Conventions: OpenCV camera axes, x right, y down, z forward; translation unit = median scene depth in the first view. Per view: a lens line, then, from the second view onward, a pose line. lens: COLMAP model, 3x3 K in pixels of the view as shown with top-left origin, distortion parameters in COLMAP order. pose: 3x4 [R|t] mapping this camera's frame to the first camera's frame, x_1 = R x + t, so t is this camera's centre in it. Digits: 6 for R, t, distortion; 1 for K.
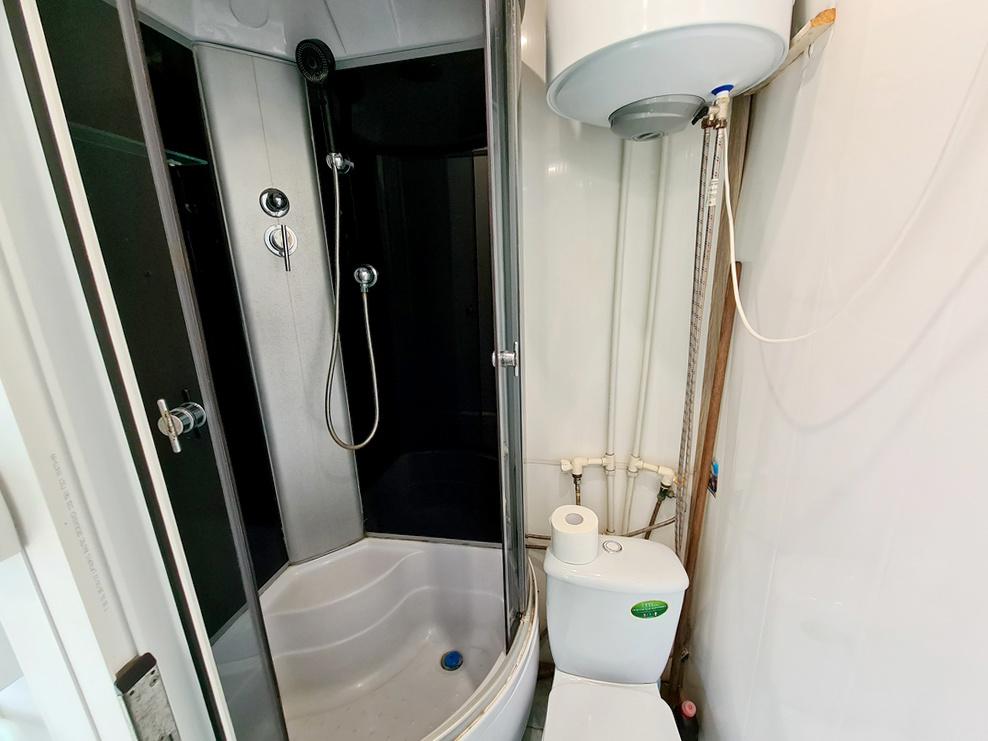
lens RADIAL K [[396.9, 0, 494.2], [0, 396.9, 383.8], [0, 0, 1]] dist [-0.001666, 0.000132]
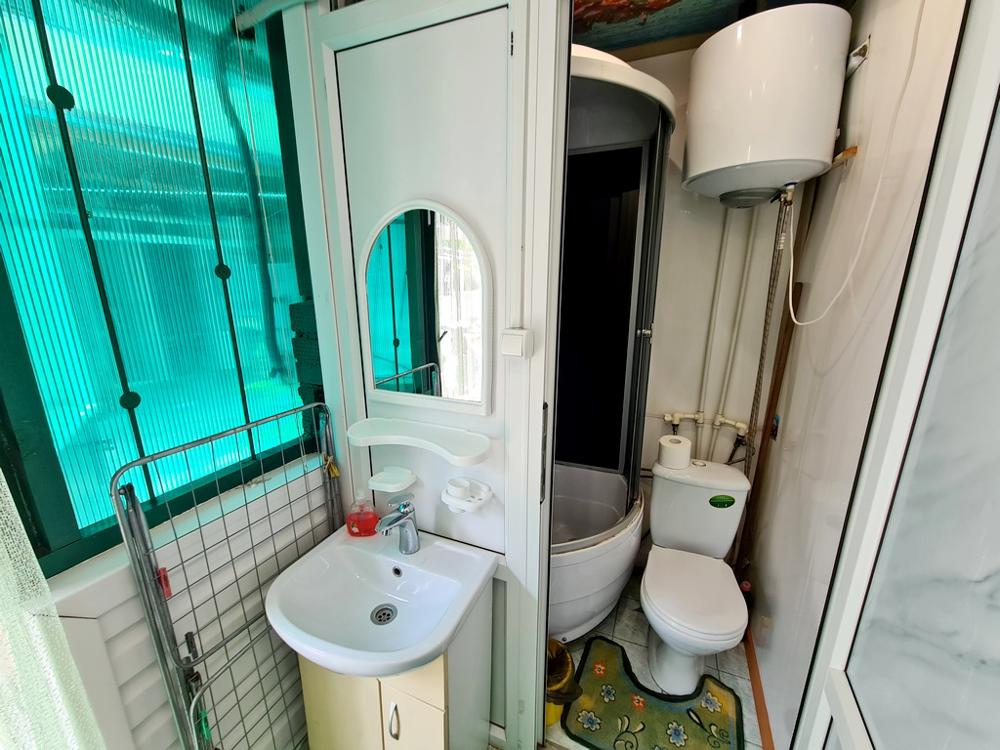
lens RADIAL K [[401.8, 0, 500.2], [0, 401.8, 388.5], [0, 0, 1]] dist [-0.001666, 0.000132]
pose [[0.982692, 0.081435, -0.166385, -0.214861], [-0.084511, 0.996356, -0.011477, 0.193754], [0.164844, 0.025339, 0.985994, -0.639239]]
